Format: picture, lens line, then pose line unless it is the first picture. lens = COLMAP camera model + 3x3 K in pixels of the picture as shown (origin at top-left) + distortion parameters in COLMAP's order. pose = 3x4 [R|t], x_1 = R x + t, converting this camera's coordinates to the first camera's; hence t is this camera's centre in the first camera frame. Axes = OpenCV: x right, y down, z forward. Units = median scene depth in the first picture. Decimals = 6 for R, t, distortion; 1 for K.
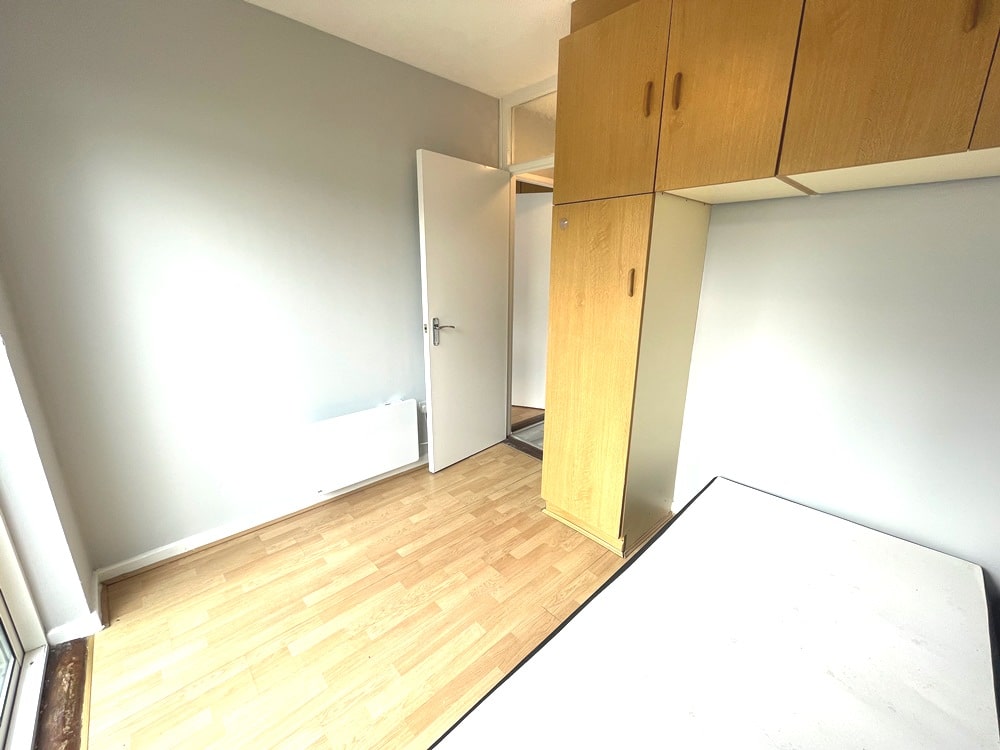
lens RADIAL K [[403.4, 0, 500.0], [0, 403.4, 375.0], [0, 0, 1]] dist [-0.002217, -0.000167]
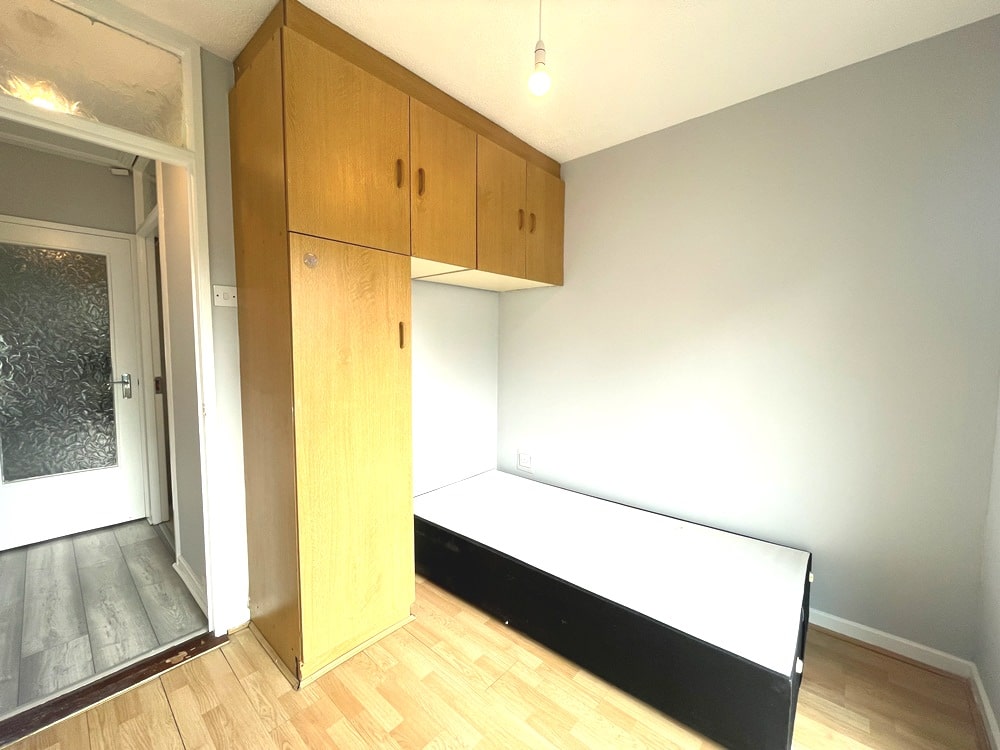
lens RADIAL K [[403.4, 0, 500.0], [0, 403.4, 375.0], [0, 0, 1]] dist [-0.002217, -0.000167]
pose [[-0.097141, -0.080506, 0.992009, -0.694515], [0.253288, 0.961906, 0.102866, -0.166703], [-0.962501, 0.261256, -0.073049, 0.826339]]
